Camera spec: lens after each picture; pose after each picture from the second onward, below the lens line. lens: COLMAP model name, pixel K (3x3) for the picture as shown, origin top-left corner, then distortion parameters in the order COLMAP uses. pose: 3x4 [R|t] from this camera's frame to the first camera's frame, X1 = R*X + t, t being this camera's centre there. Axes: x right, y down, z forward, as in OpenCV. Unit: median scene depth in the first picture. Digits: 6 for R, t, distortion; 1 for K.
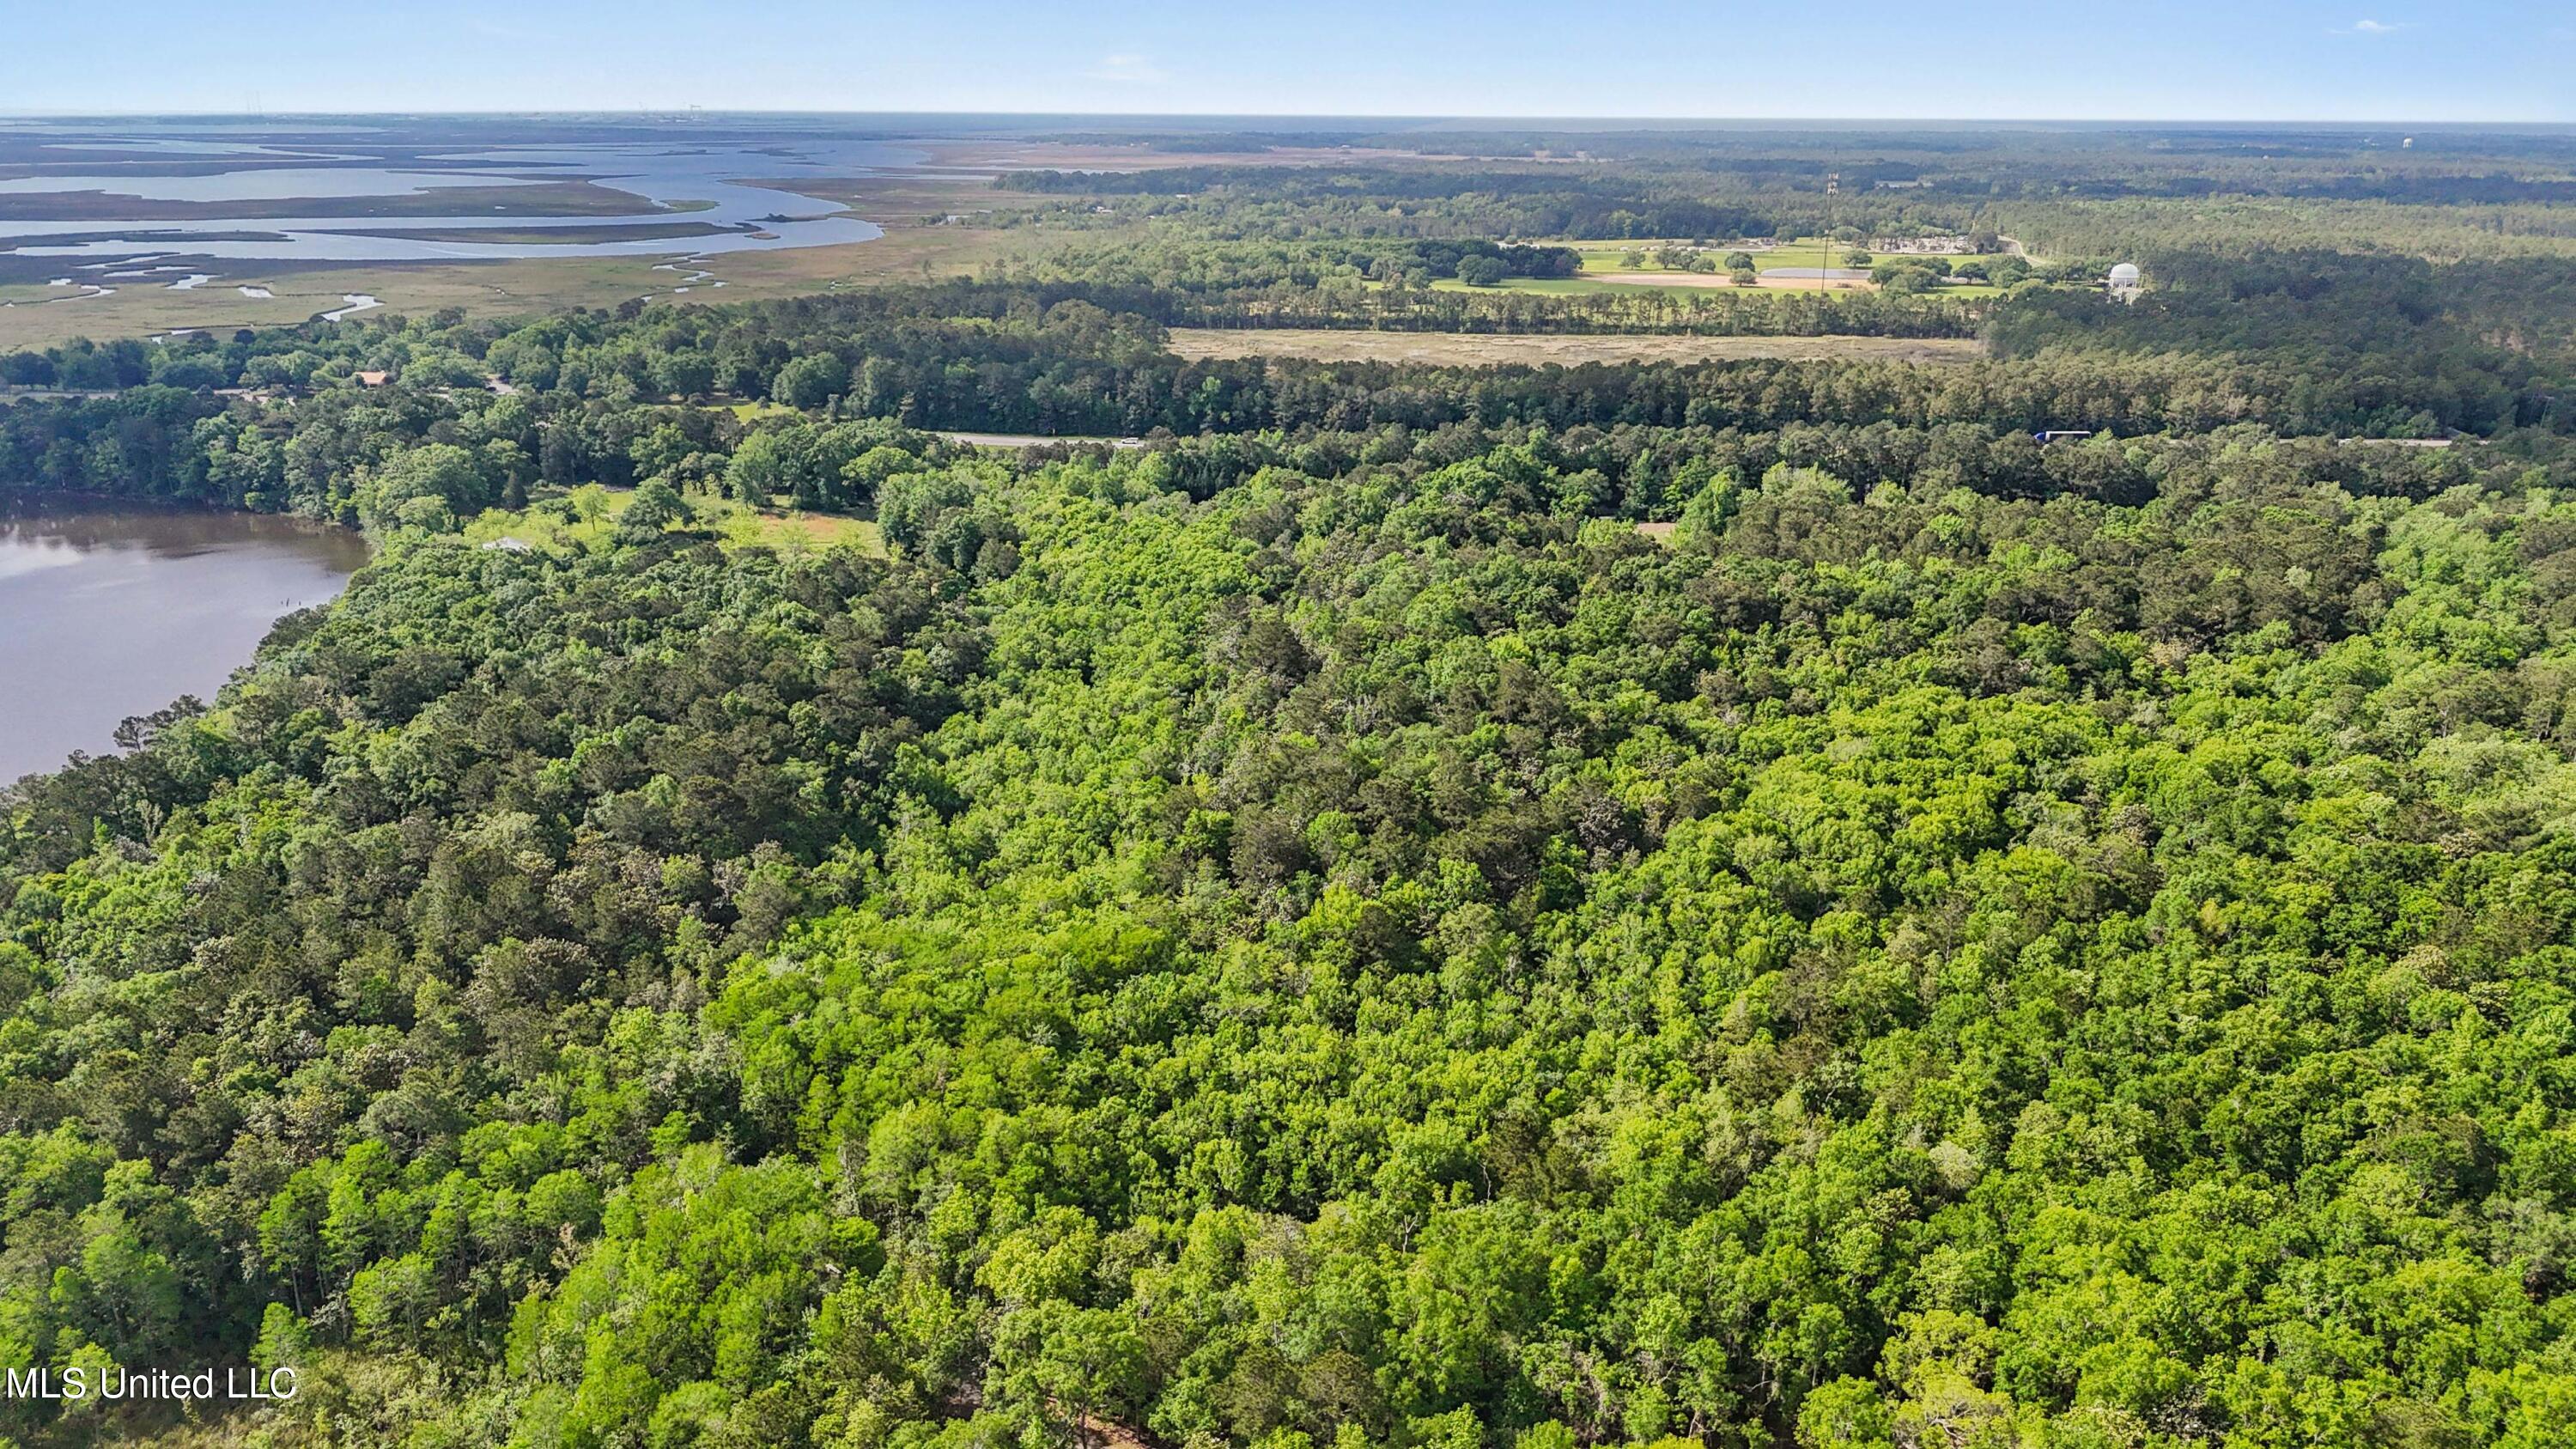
lens RADIAL K [[1827.9, 0, 1286.2], [0, 1827.9, 720.1], [0, 0, 1]] dist [-0.036795, -0.006125]
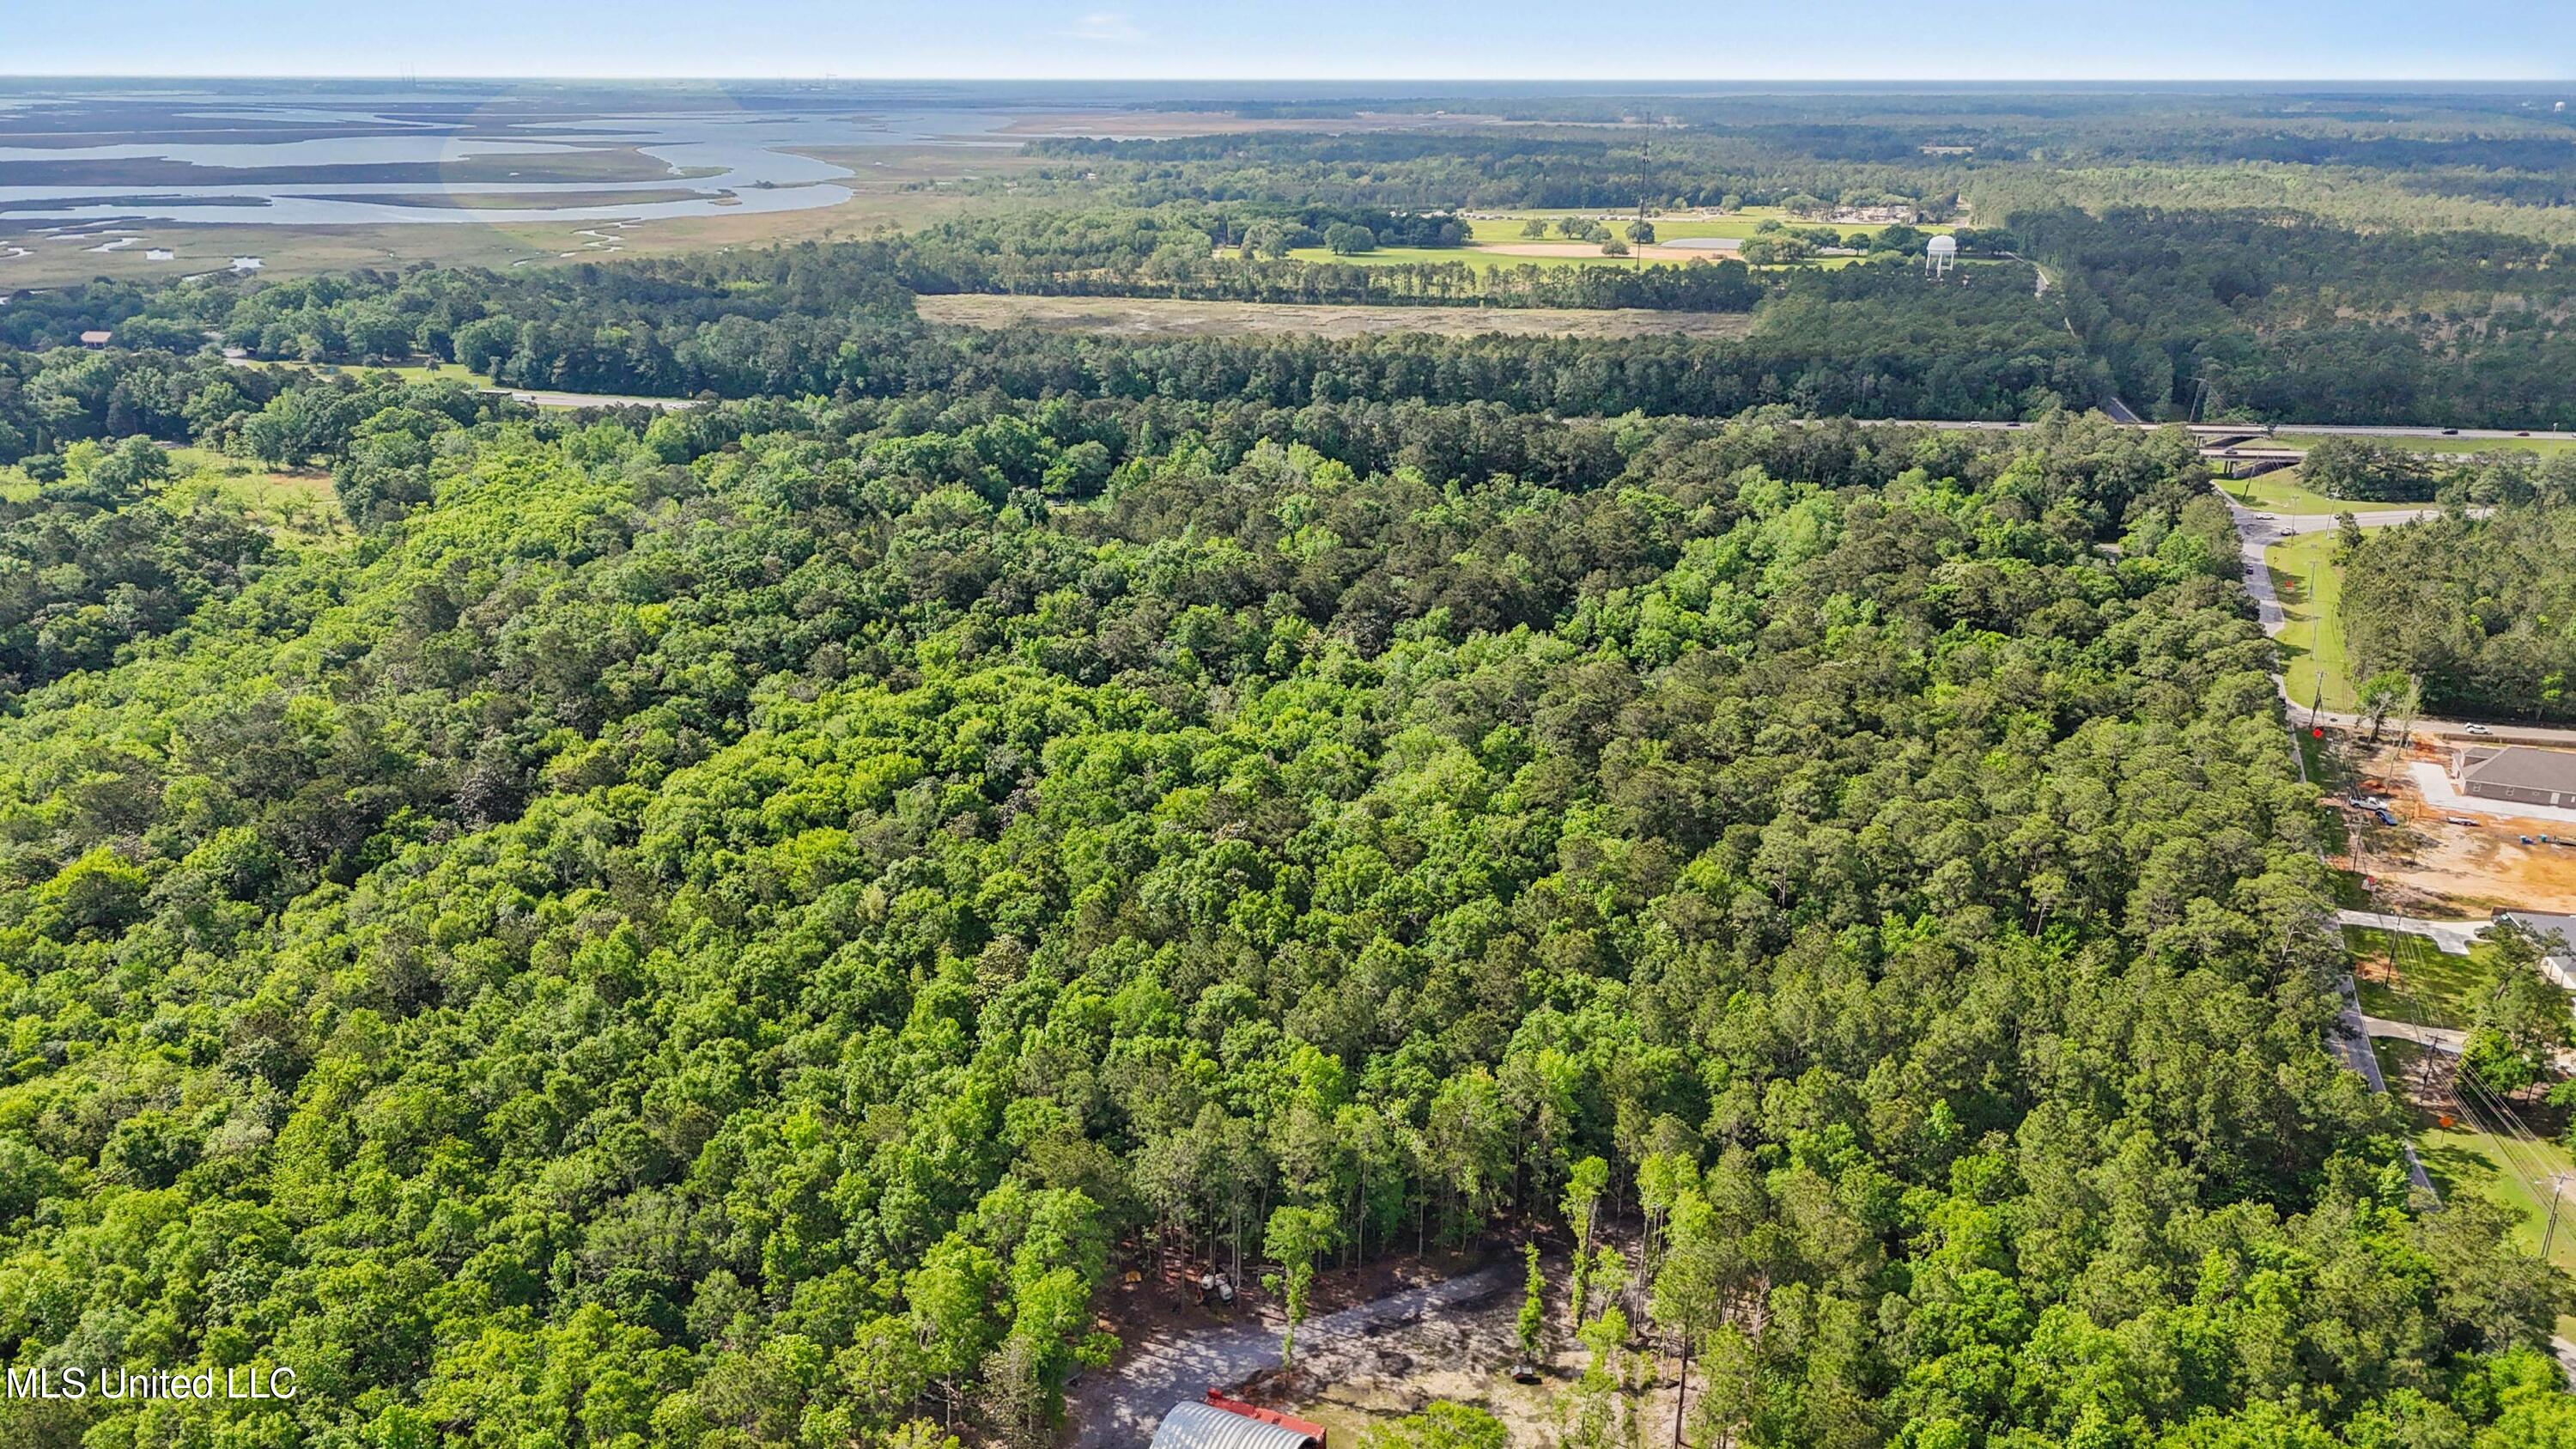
lens RADIAL K [[1827.9, 0, 1288.9], [0, 1827.9, 729.2], [0, 0, 1]] dist [-0.036795, -0.006125]
pose [[0.990020, 0.042248, -0.134448, 0.208039], [-0.039474, 0.998950, 0.023239, -0.006121], [0.135288, -0.017700, 0.990648, 0.025686]]
